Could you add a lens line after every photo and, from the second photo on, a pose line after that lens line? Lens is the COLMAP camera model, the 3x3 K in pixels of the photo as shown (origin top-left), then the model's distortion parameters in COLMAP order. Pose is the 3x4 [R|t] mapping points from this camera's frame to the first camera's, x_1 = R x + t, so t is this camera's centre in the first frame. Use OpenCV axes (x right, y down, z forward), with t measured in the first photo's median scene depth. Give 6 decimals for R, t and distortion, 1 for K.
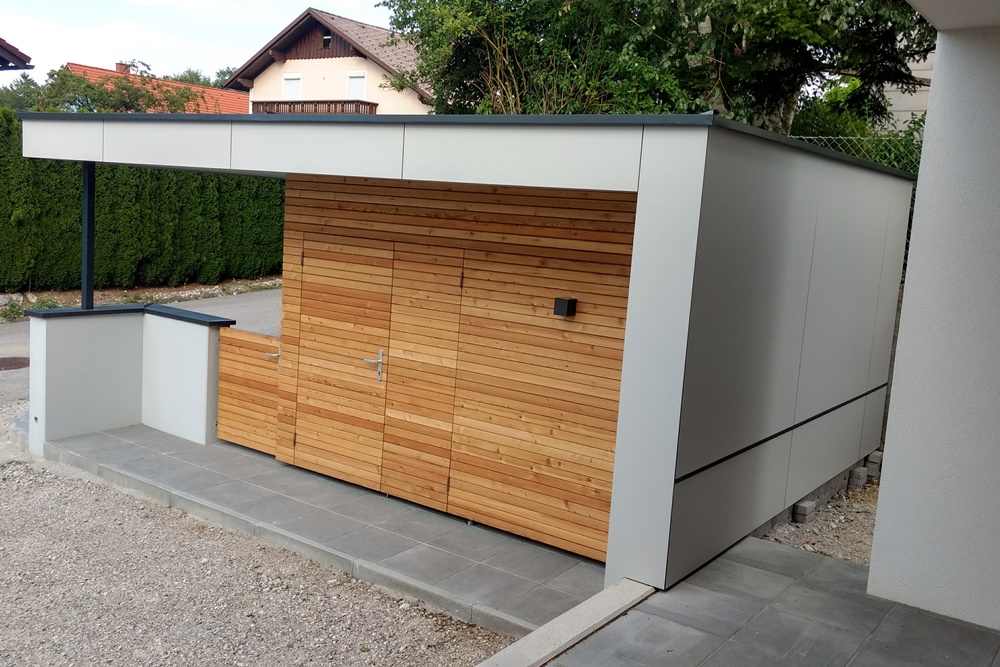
lens RADIAL K [[940.2, 0, 501.8], [0, 940.2, 330.7], [0, 0, 1]] dist [0.019725, 0.000000]
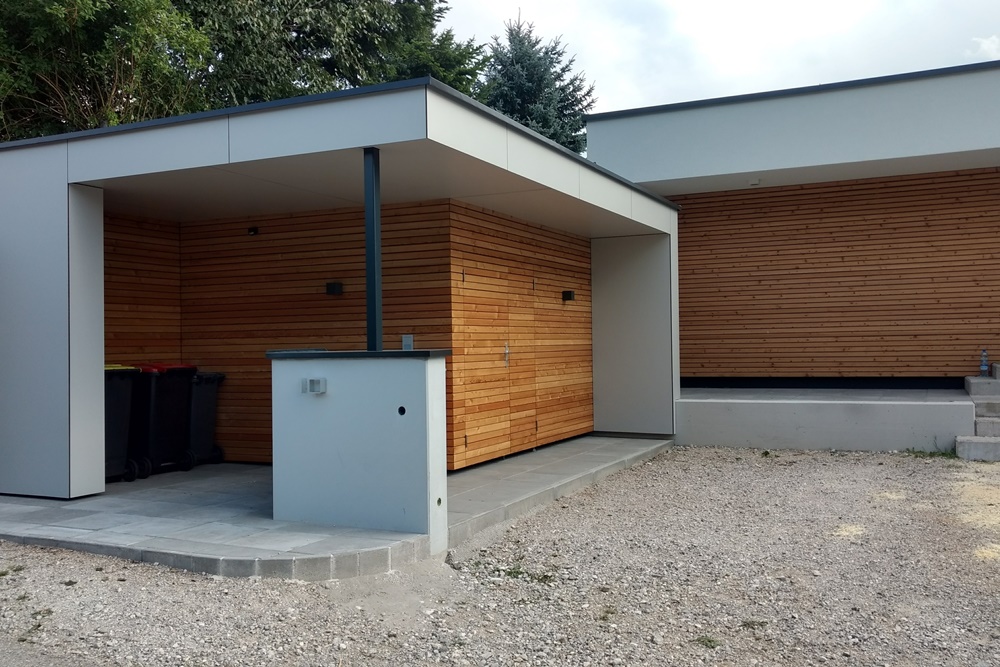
lens RADIAL K [[940.2, 0, 499.5], [0, 940.2, 334.8], [0, 0, 1]] dist [0.019725, 0.000000]
pose [[-0.190093, -0.056773, 0.980123, -1.395522], [0.134021, 0.987480, 0.083192, -0.099861], [-0.972575, 0.147172, -0.180104, 1.240065]]
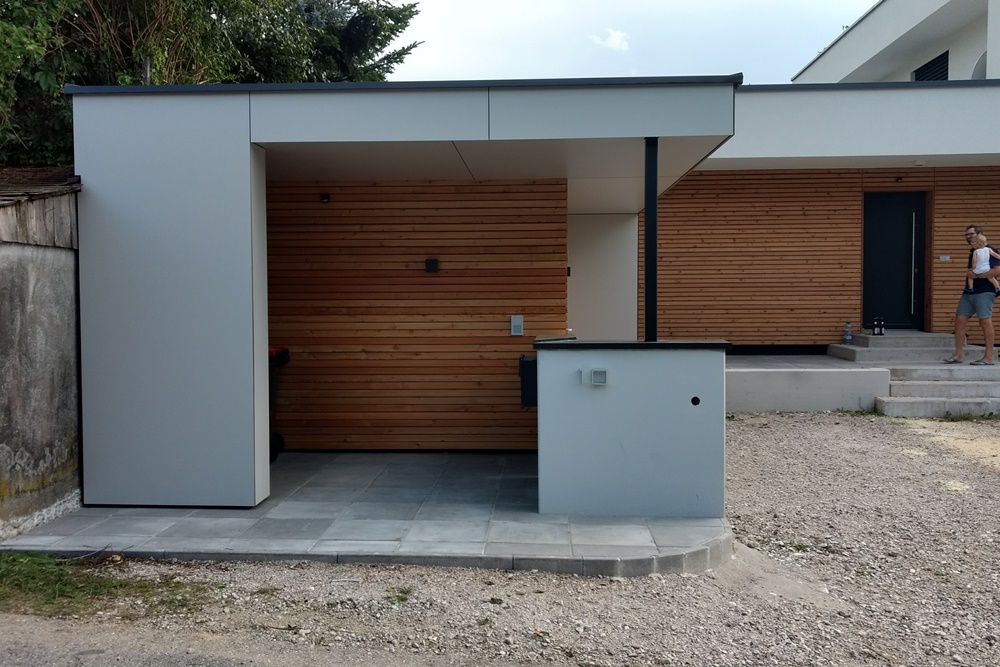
lens RADIAL K [[940.2, 0, 500.7], [0, 940.2, 337.2], [0, 0, 1]] dist [0.019725, 0.000000]
pose [[-0.550830, -0.107150, 0.827711, -1.171695], [0.076814, 0.981007, 0.178113, -0.199013], [-0.831075, 0.161690, -0.532138, 1.779860]]
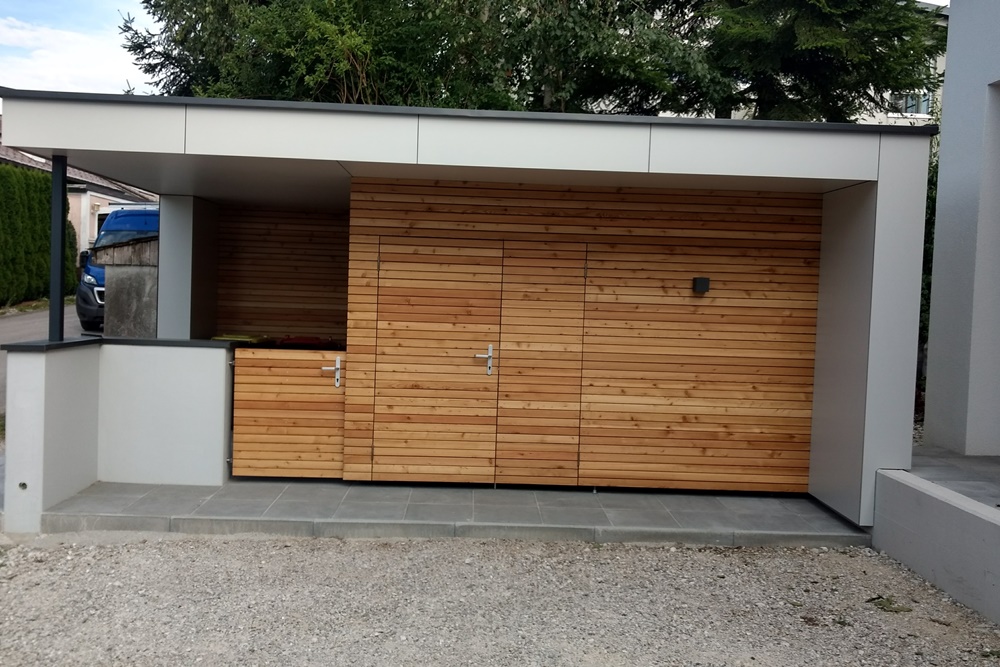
lens RADIAL K [[940.2, 0, 496.0], [0, 940.2, 334.3], [0, 0, 1]] dist [0.019725, 0.000000]
pose [[0.795505, -0.069362, 0.601964, -0.746850], [0.102105, 0.994566, -0.020333, 0.030257], [-0.597283, 0.077639, 0.798264, 0.167098]]
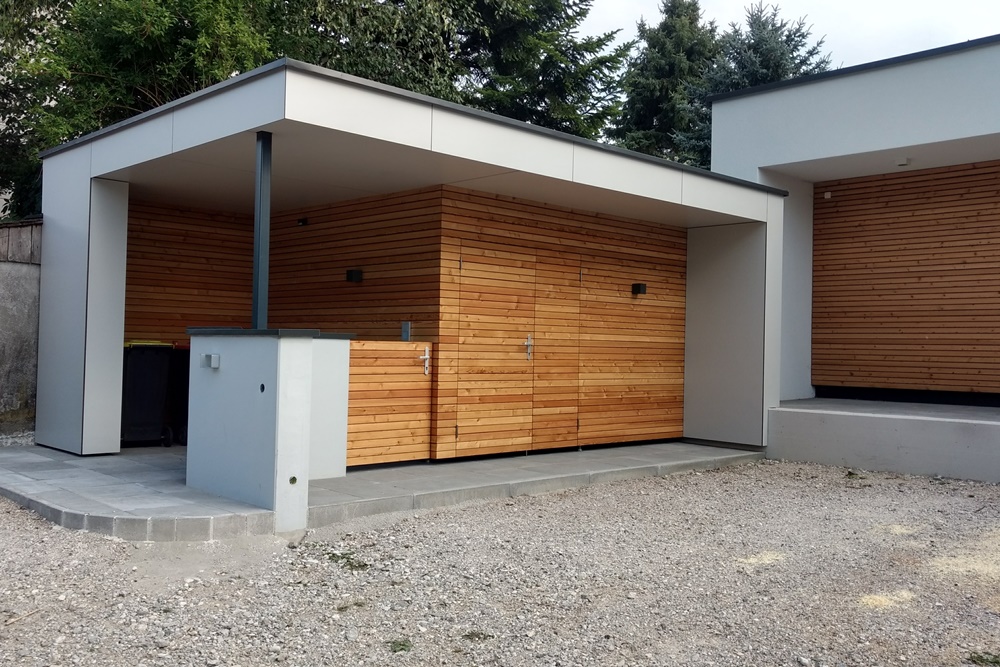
lens RADIAL K [[940.2, 0, 496.9], [0, 940.2, 336.4], [0, 0, 1]] dist [0.019725, 0.000000]
pose [[0.171749, -0.052951, 0.983717, -1.363978], [0.123566, 0.991826, 0.031814, -0.022499], [-0.977361, 0.116090, 0.176888, 0.821066]]
